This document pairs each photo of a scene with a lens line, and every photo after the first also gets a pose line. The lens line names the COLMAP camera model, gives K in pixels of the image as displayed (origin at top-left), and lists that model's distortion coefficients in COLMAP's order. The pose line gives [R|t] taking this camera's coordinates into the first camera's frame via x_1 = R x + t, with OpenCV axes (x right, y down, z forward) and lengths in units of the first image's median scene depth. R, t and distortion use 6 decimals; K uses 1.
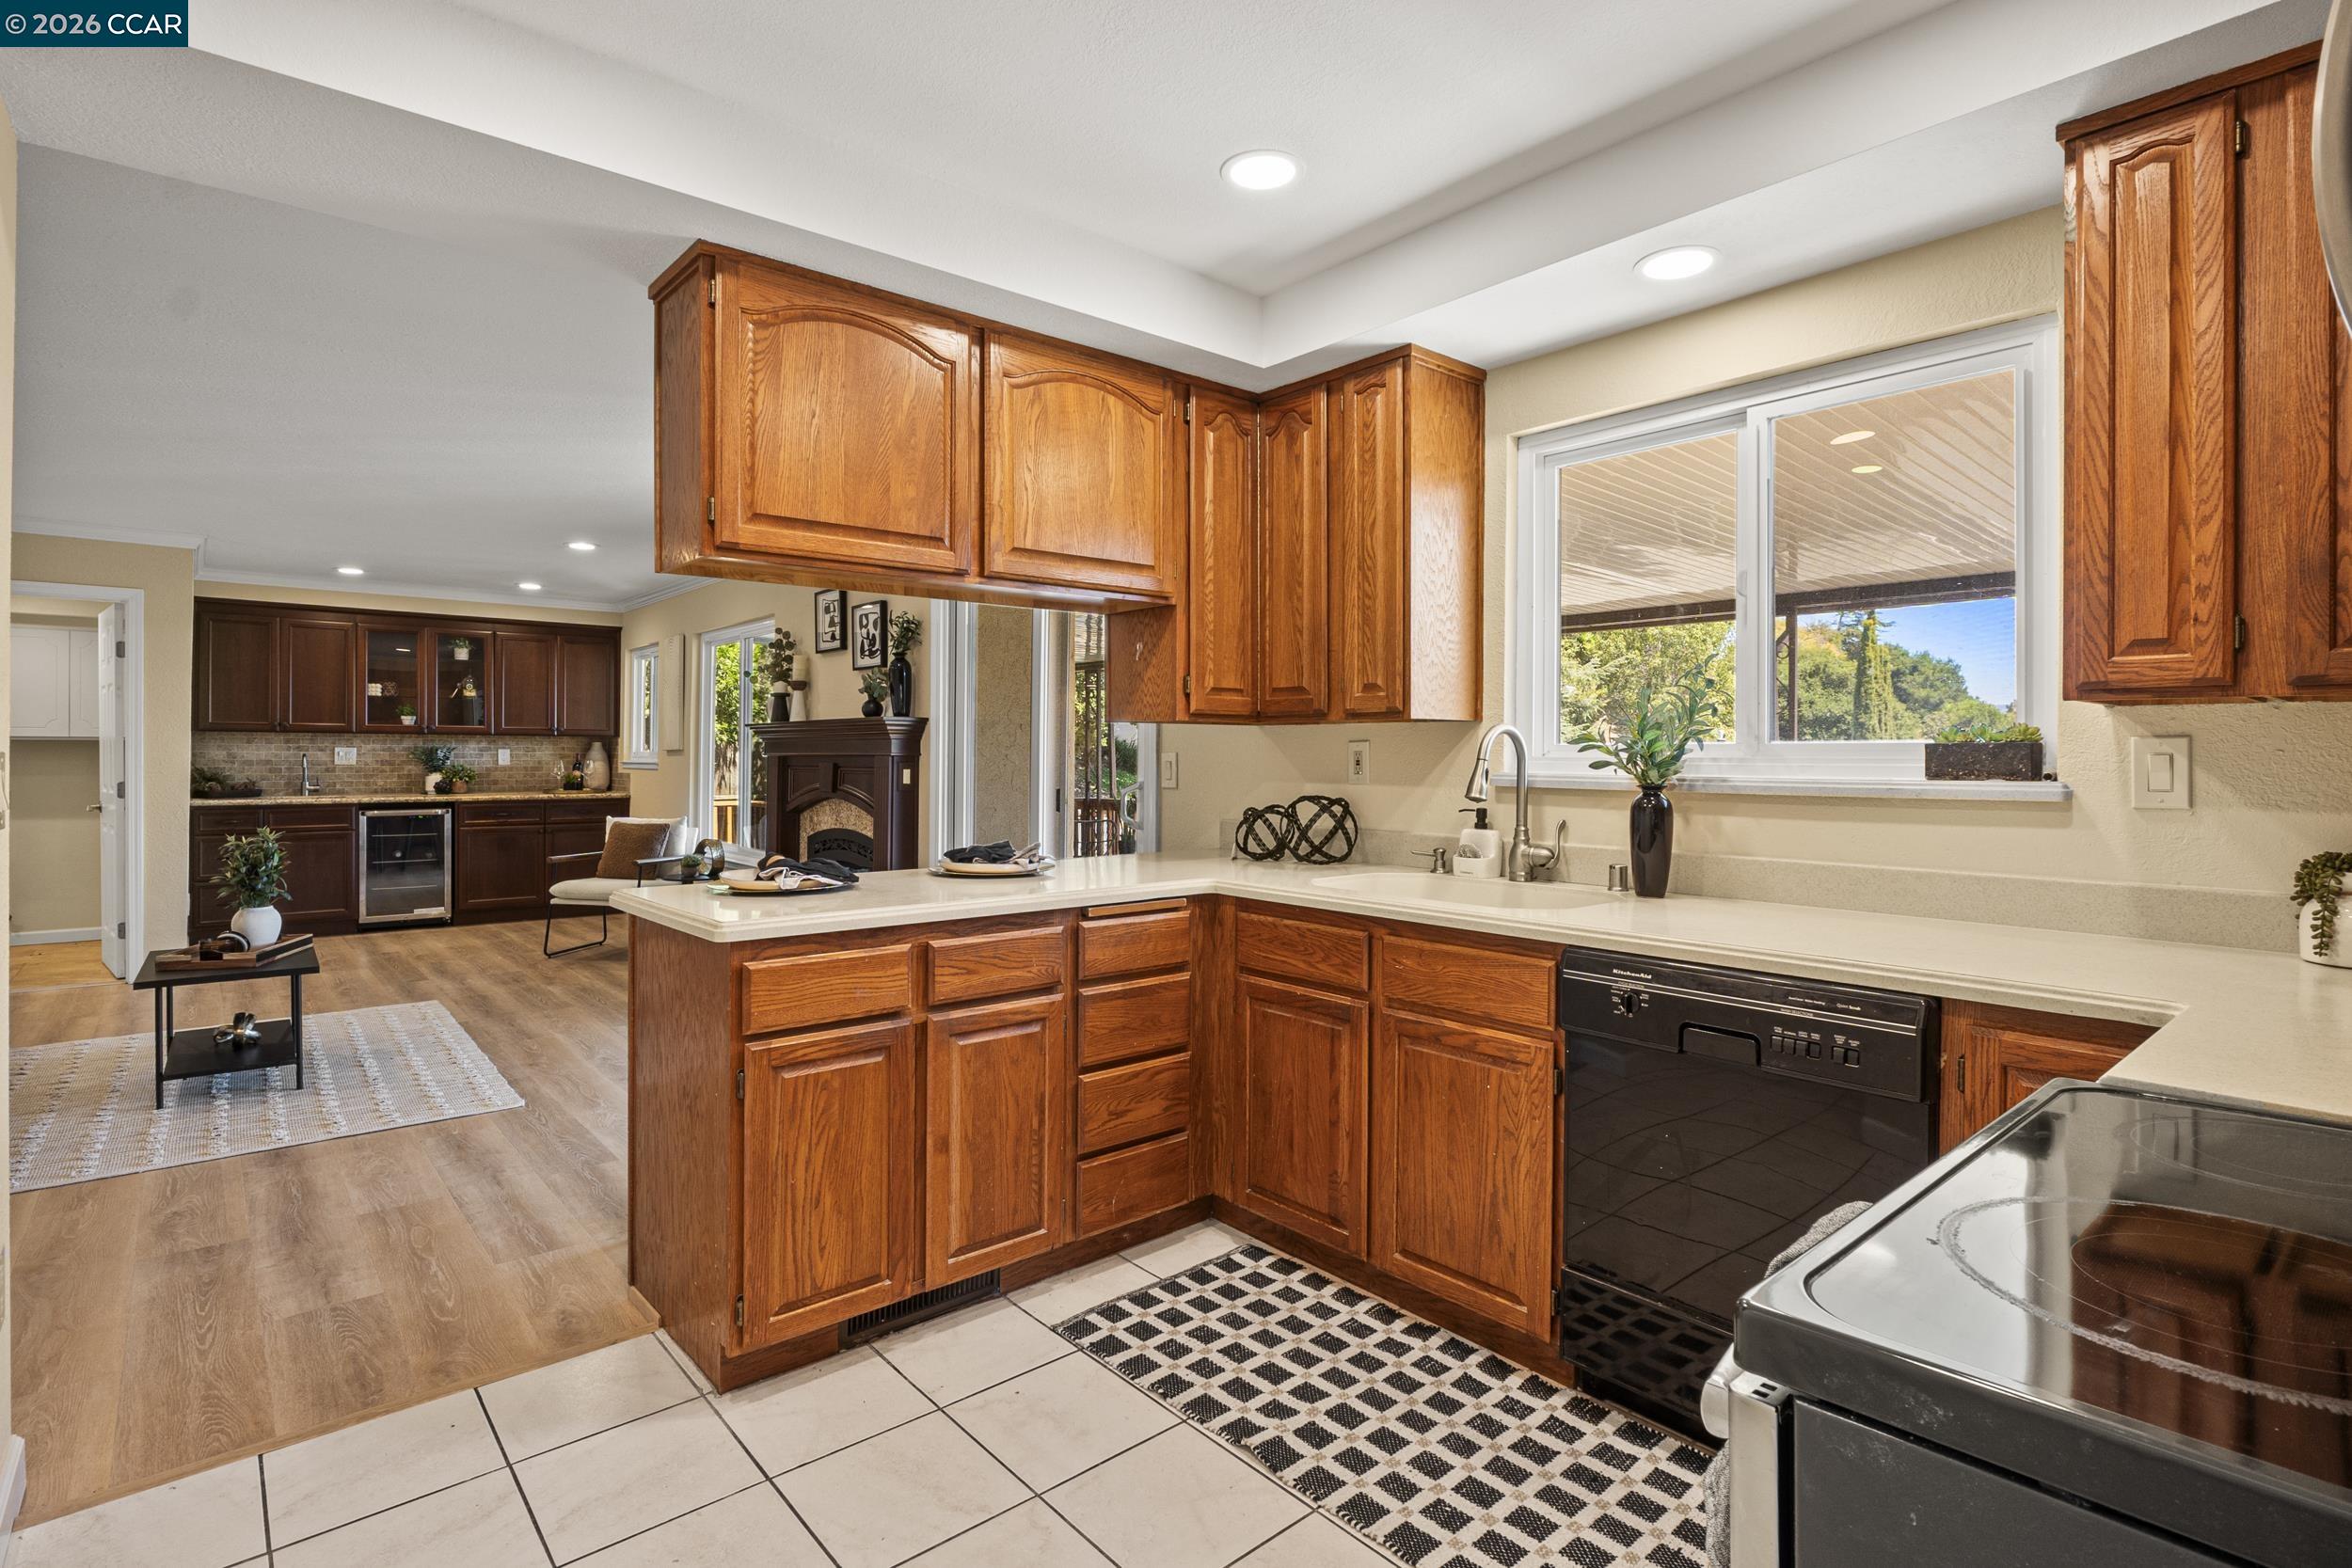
lens RADIAL K [[1142.4, 0, 1180.5], [0, 1142.4, 761.0], [0, 0, 1]] dist [-0.006191, -0.000452]
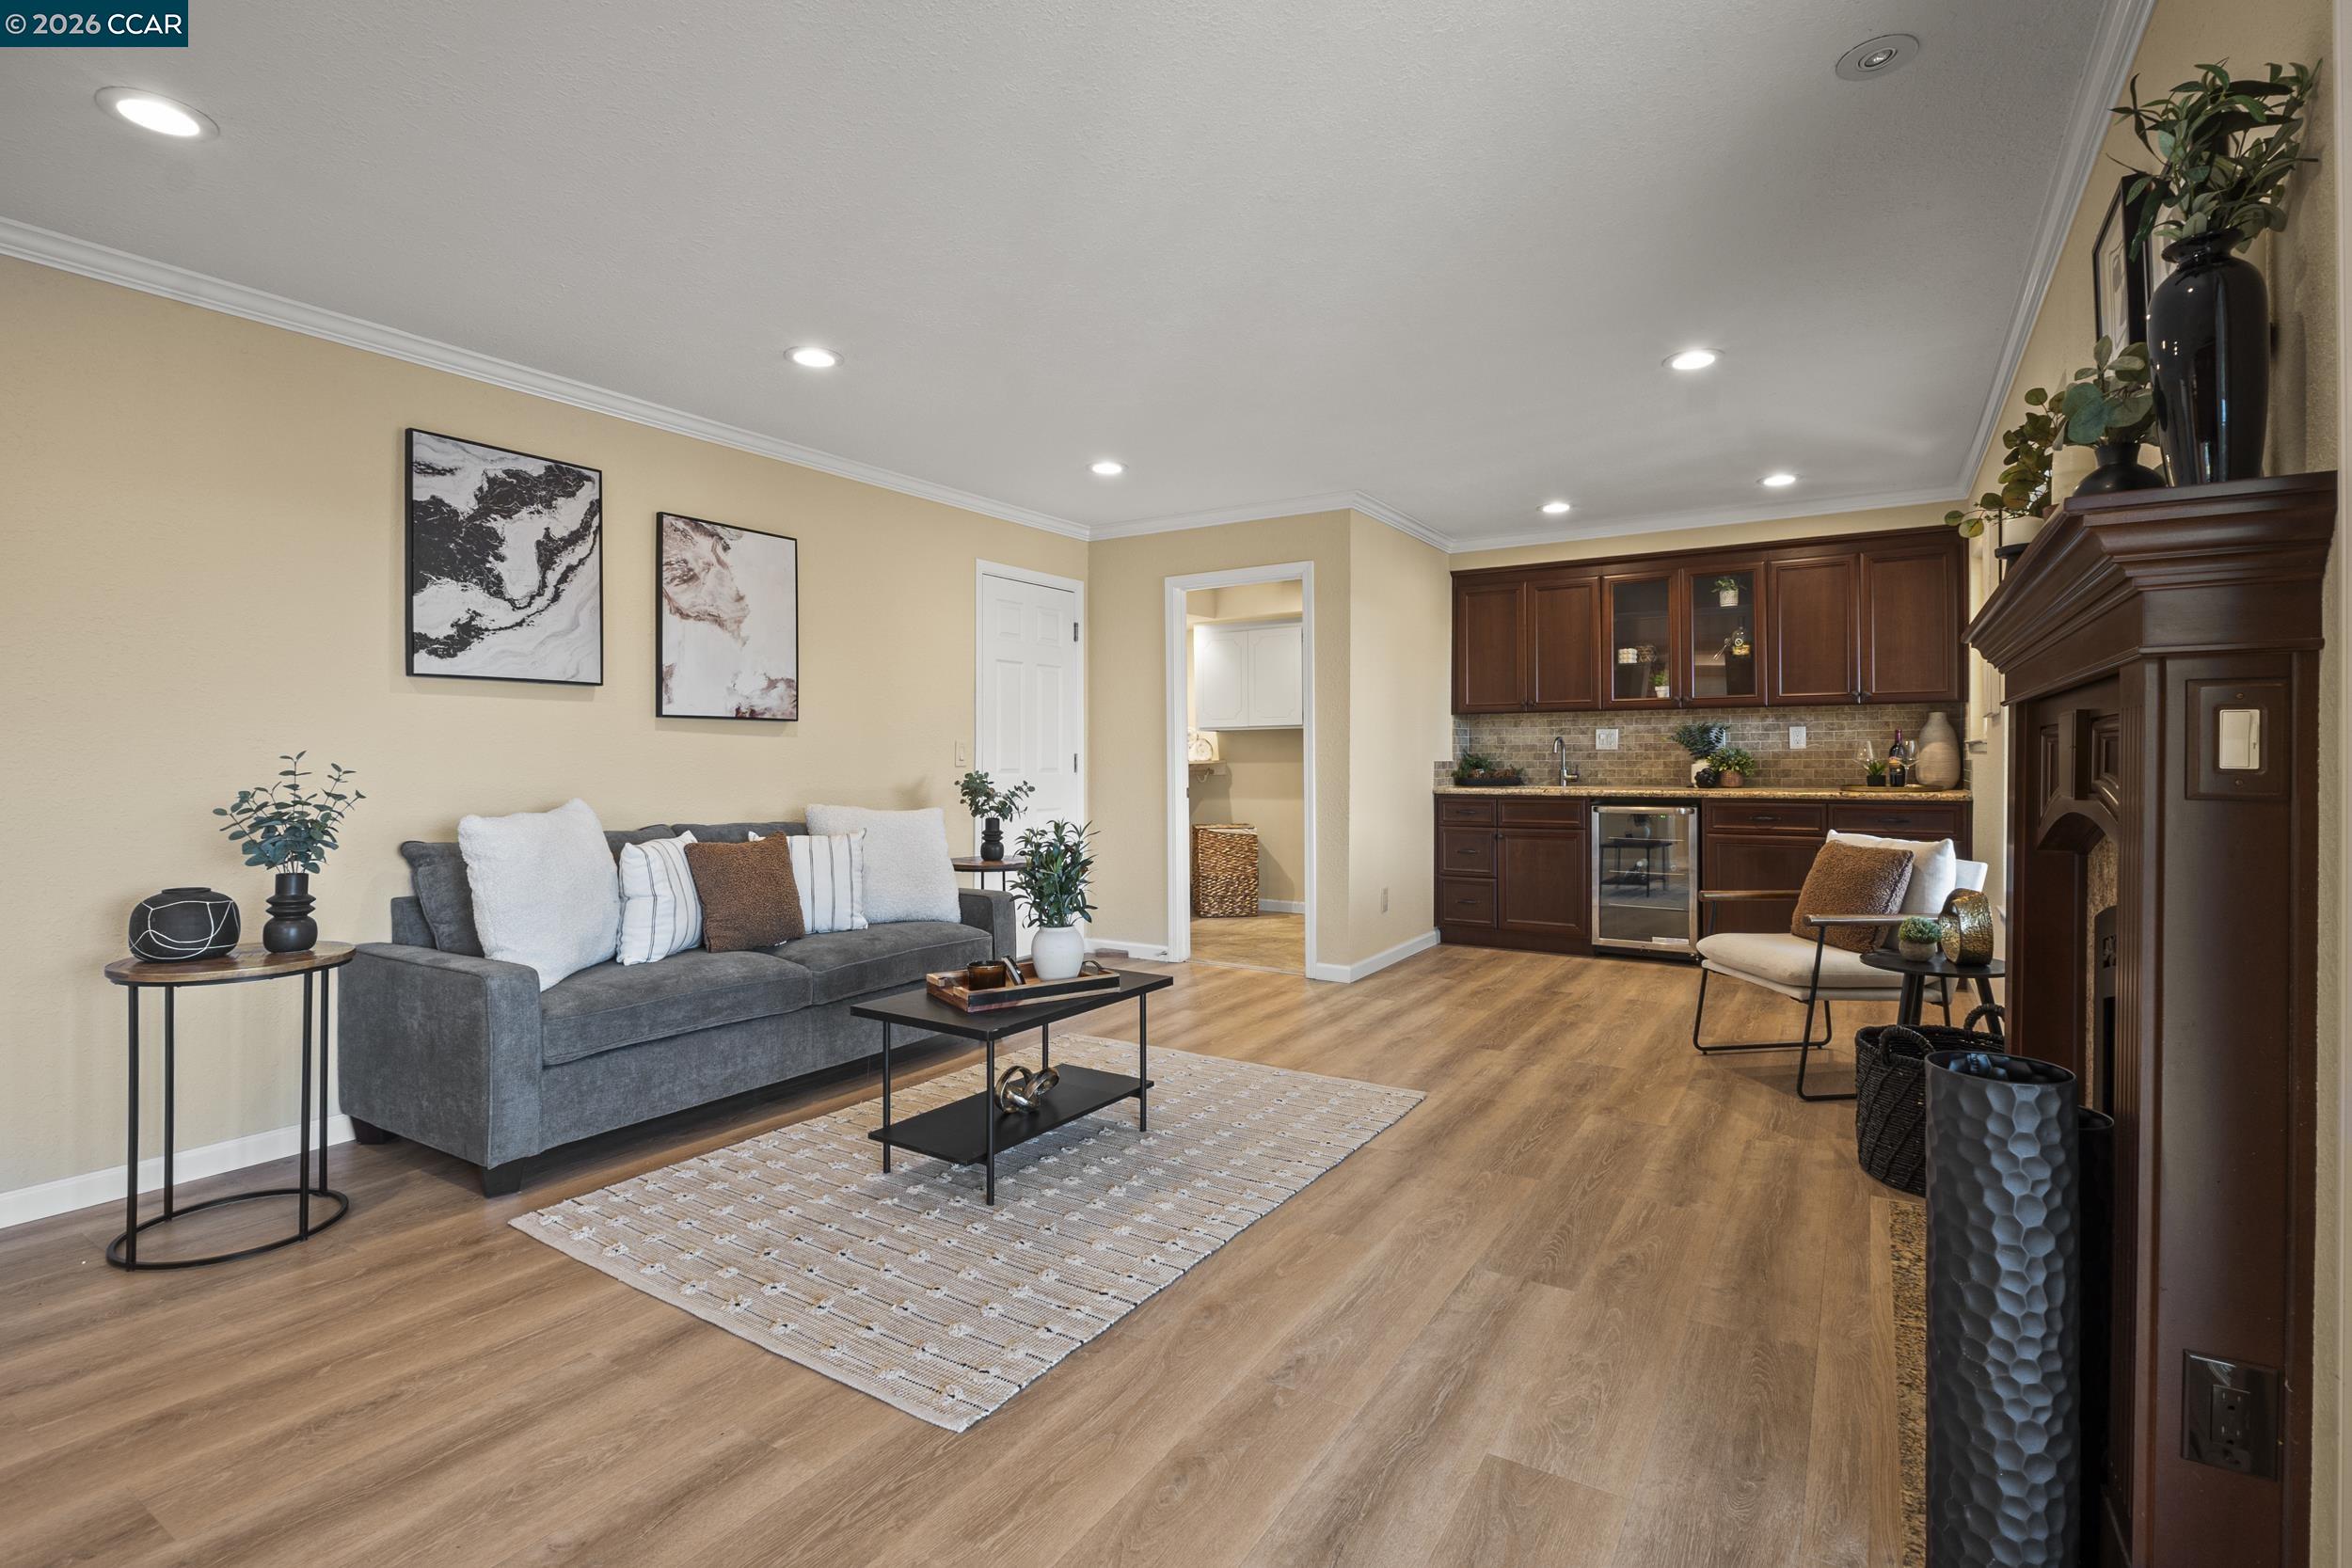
lens RADIAL K [[1099.8, 0, 1175.6], [0, 1099.8, 749.7], [0, 0, 1]] dist [-0.012599, 0.000099]
pose [[0.286140, -0.011824, -0.958115, -0.058331], [0.002491, 0.999930, -0.011597, 0.012421], [0.958184, 0.000932, 0.286150, 0.497779]]
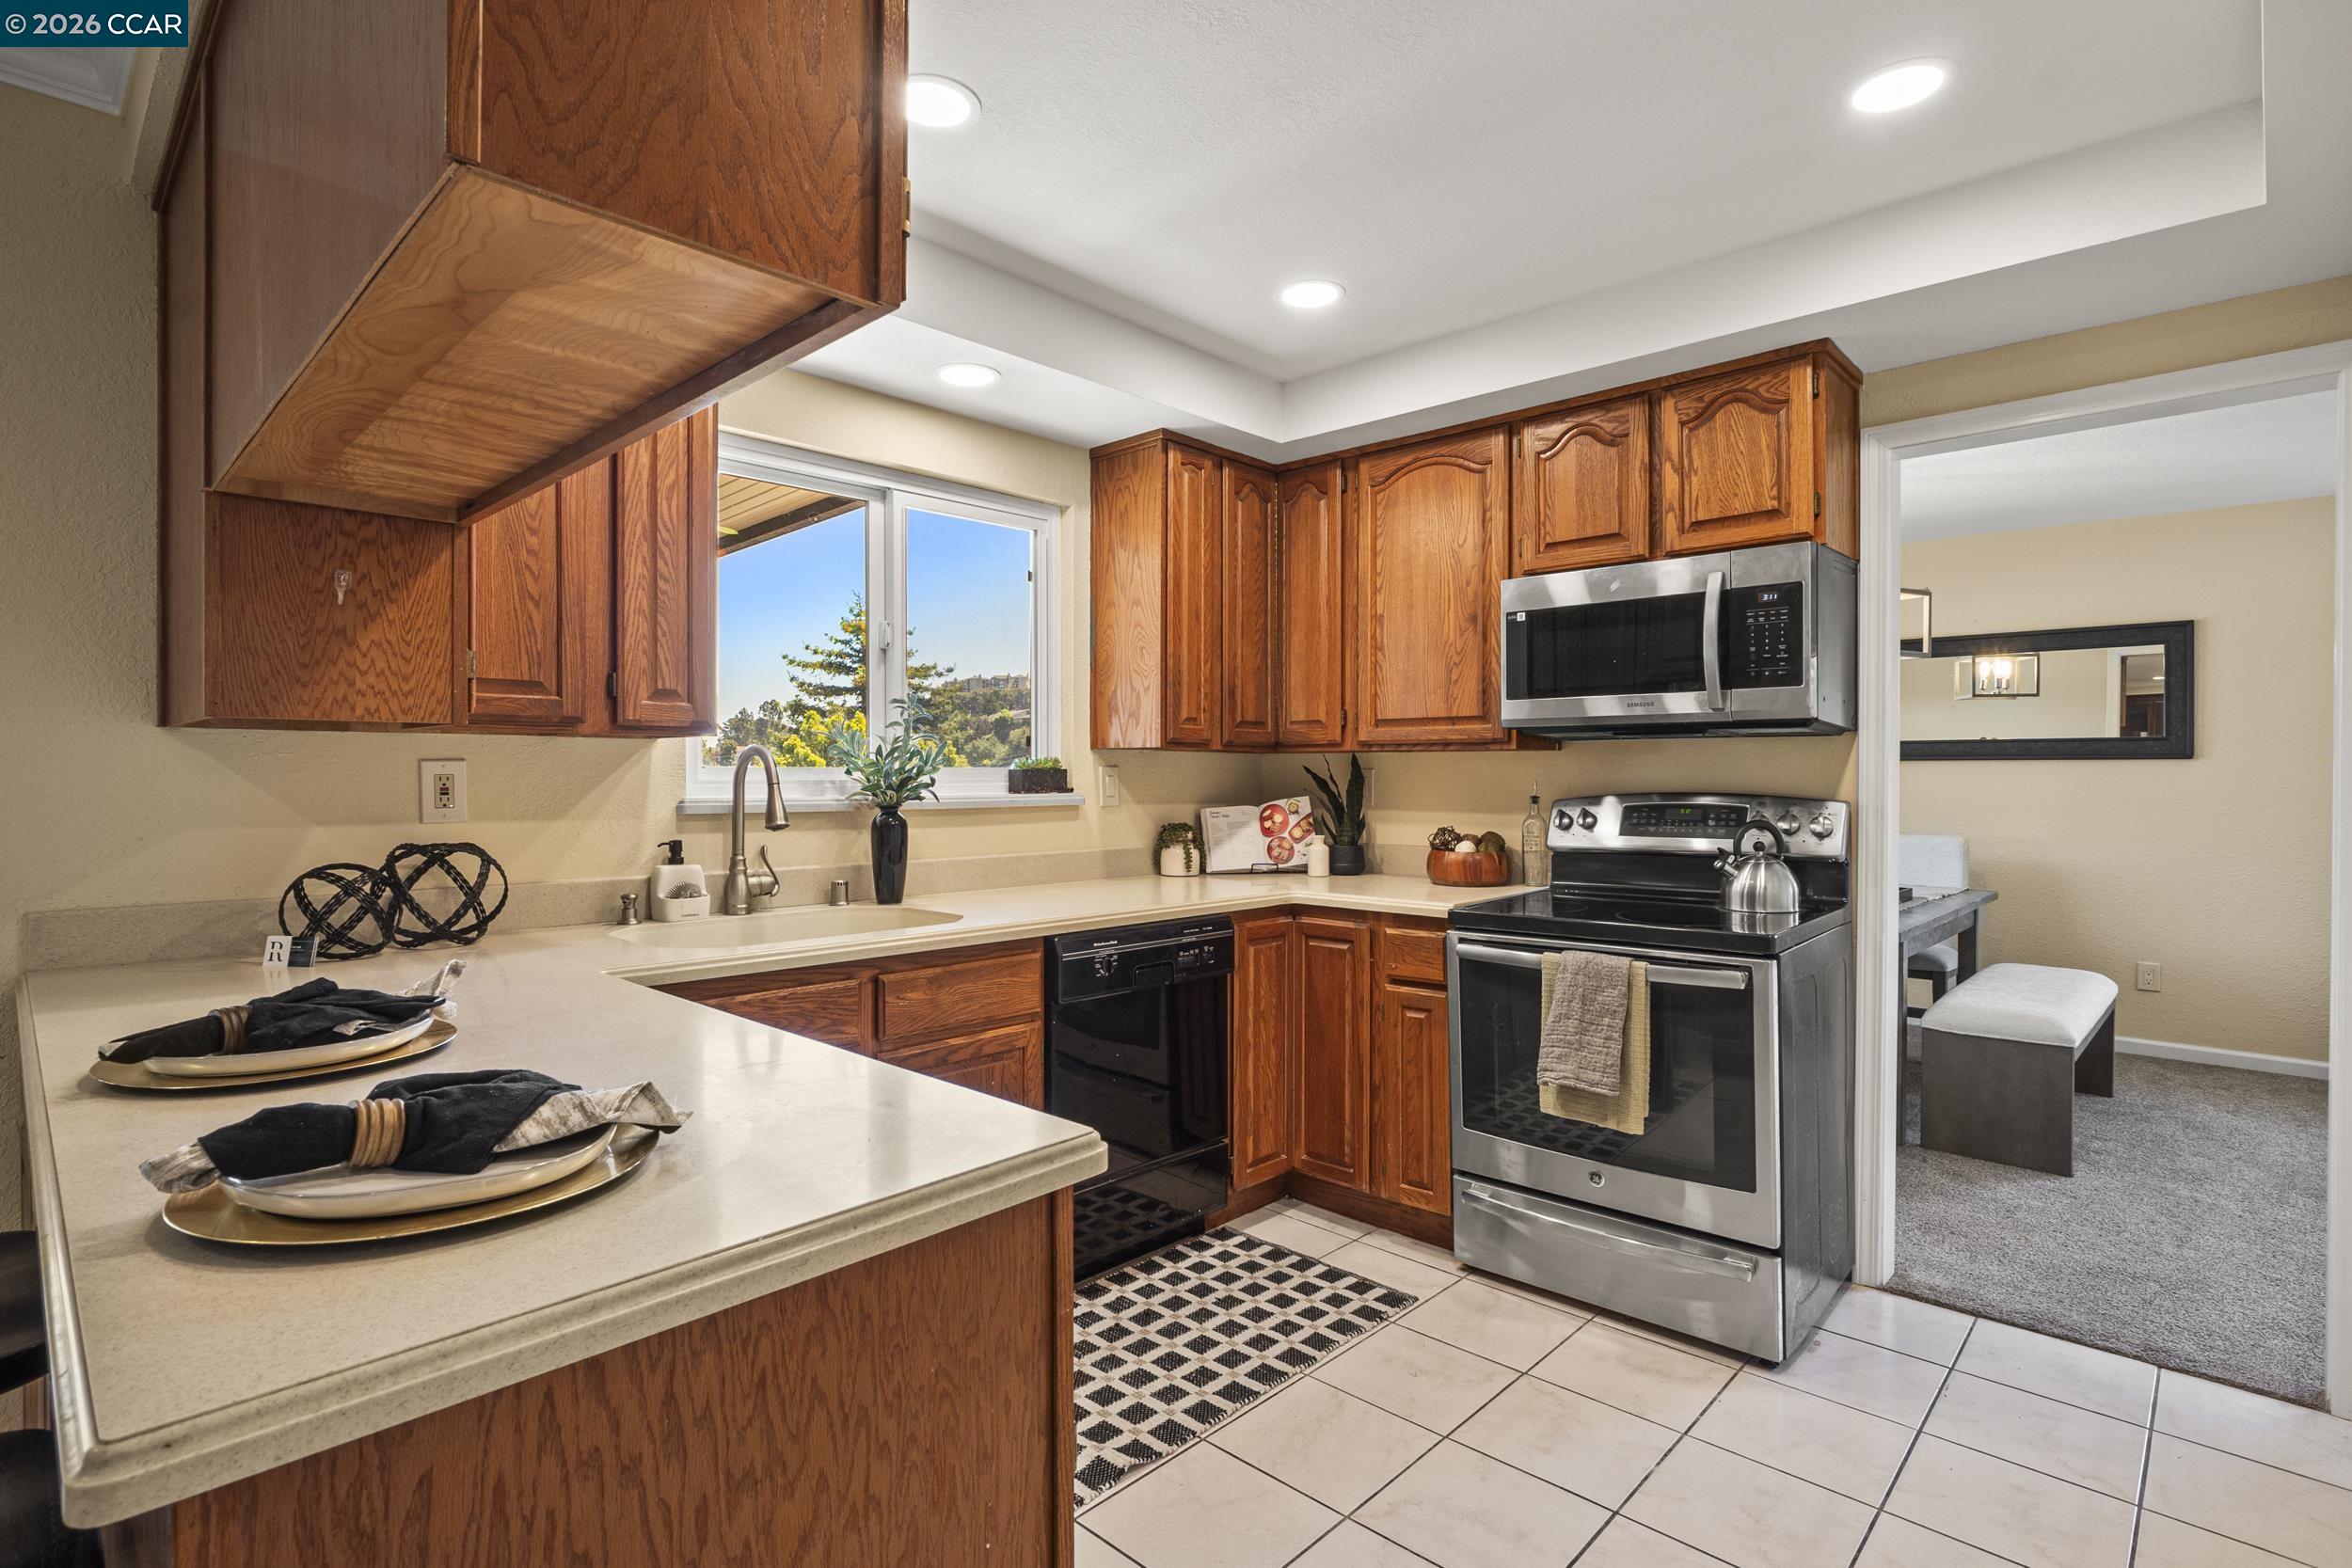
lens RADIAL K [[1132.5, 0, 1176.0], [0, 1132.5, 784.0], [0, 0, 1]] dist [-0.008683, 0.000613]
pose [[-0.097589, -0.012790, 0.995145, -0.244484], [0.003880, 0.999905, 0.013232, -0.004458], [-0.995219, 0.005153, -0.097530, 0.276363]]
